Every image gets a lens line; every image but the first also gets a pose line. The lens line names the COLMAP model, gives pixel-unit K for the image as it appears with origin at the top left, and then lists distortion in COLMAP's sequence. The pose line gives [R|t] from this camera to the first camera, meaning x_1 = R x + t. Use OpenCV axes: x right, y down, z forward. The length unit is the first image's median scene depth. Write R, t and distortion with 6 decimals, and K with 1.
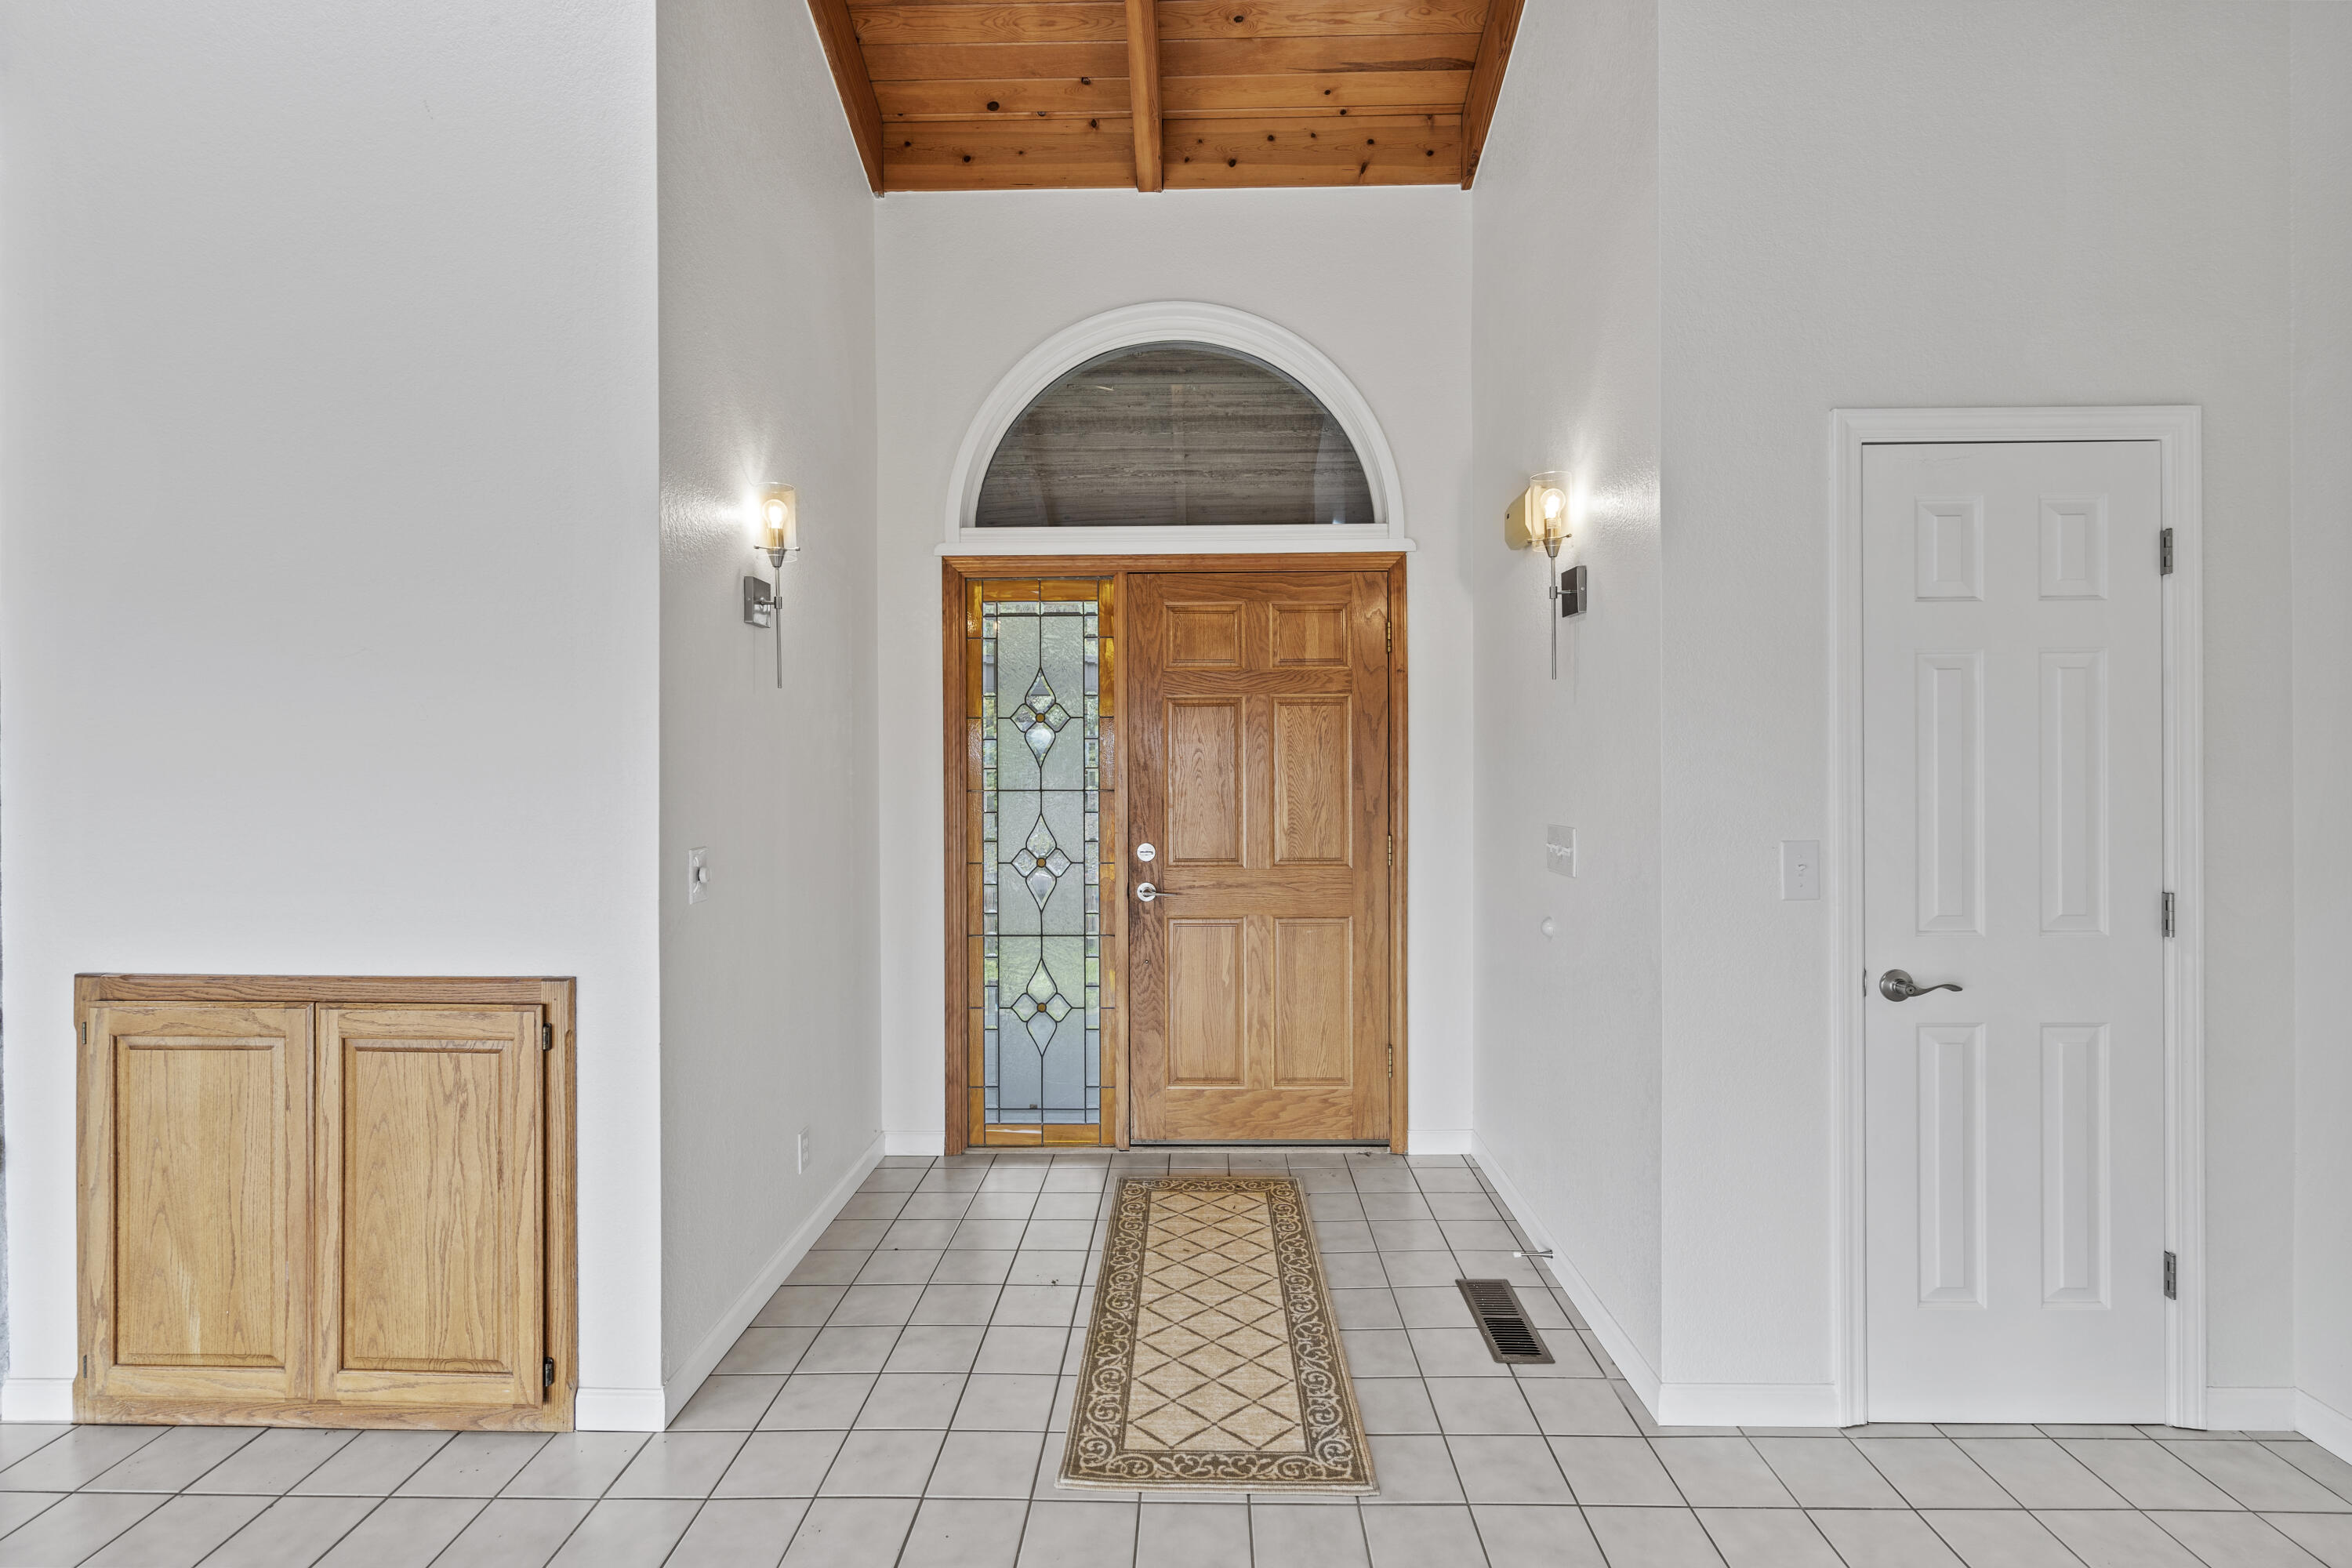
lens RADIAL K [[1057.8, 0, 1181.9], [0, 1057.8, 761.3], [0, 0, 1]] dist [0.001843, -0.000299]
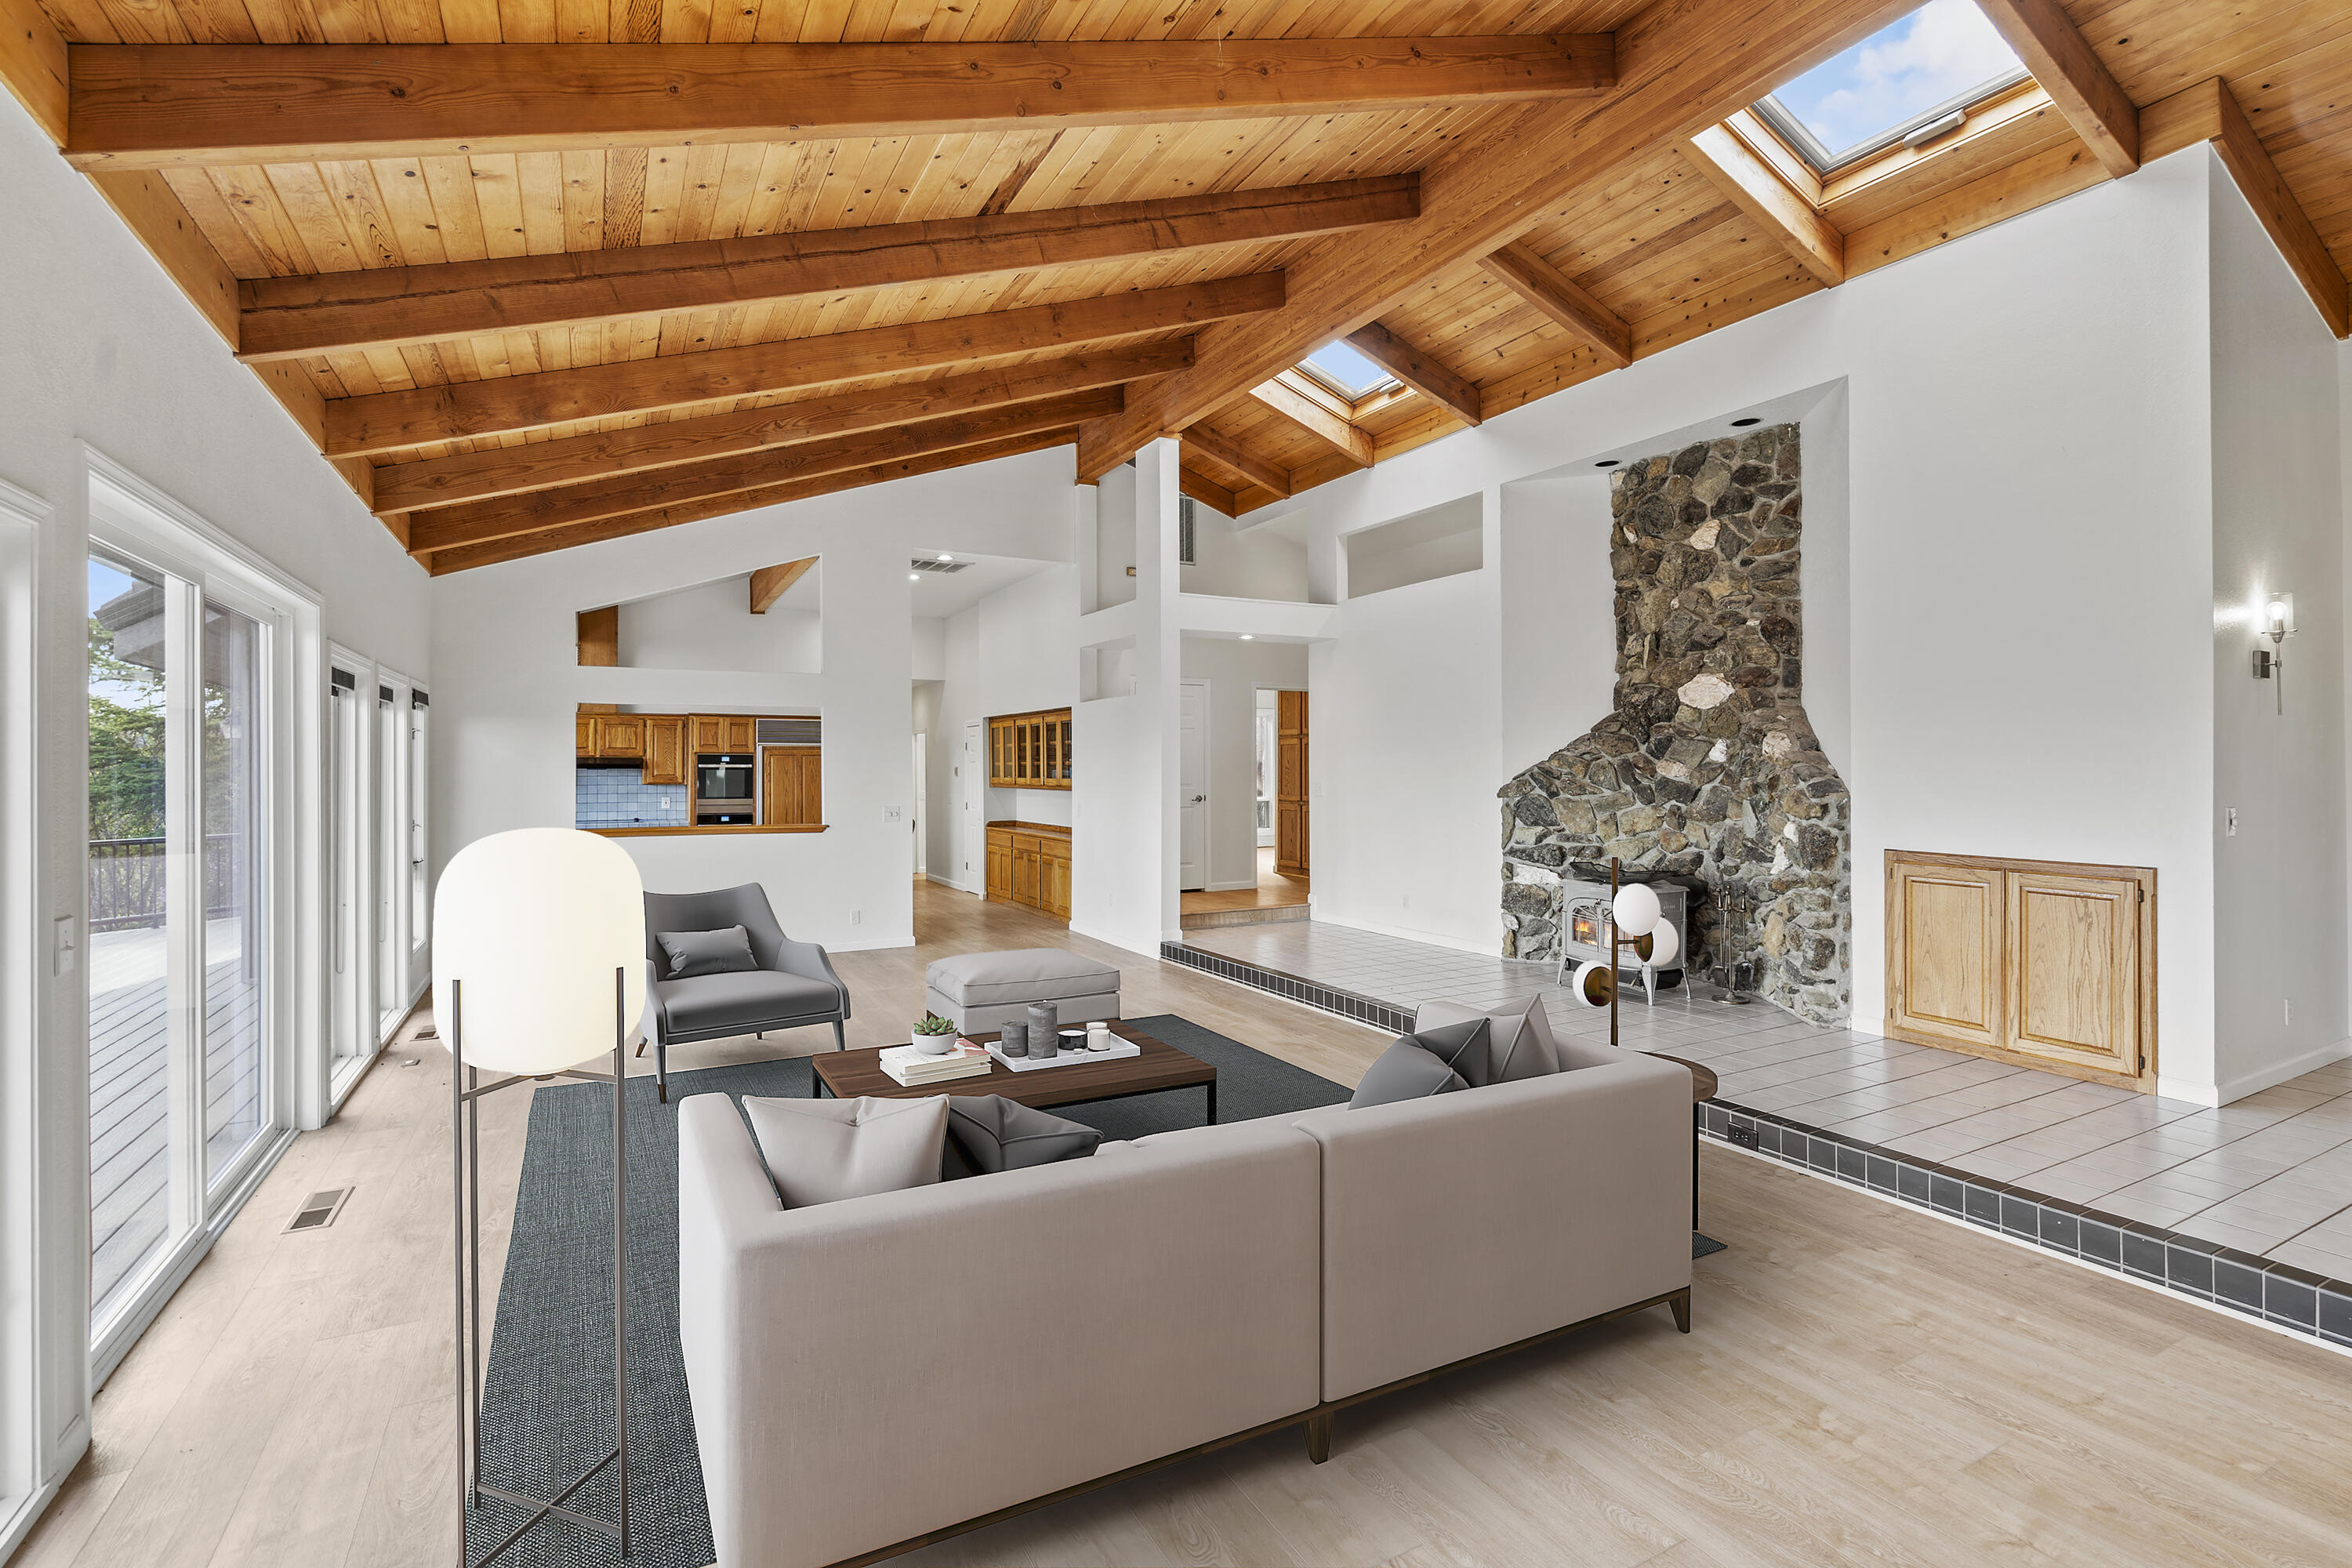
lens RADIAL K [[1057.8, 0, 1167.5], [0, 1057.8, 772.3], [0, 0, 1]] dist [0.001843, -0.000299]
pose [[0.508753, 0.001133, -0.860912, 0.196742], [-0.003379, 0.999994, -0.000681, 0.031770], [0.860906, 0.003255, 0.508754, -1.635745]]
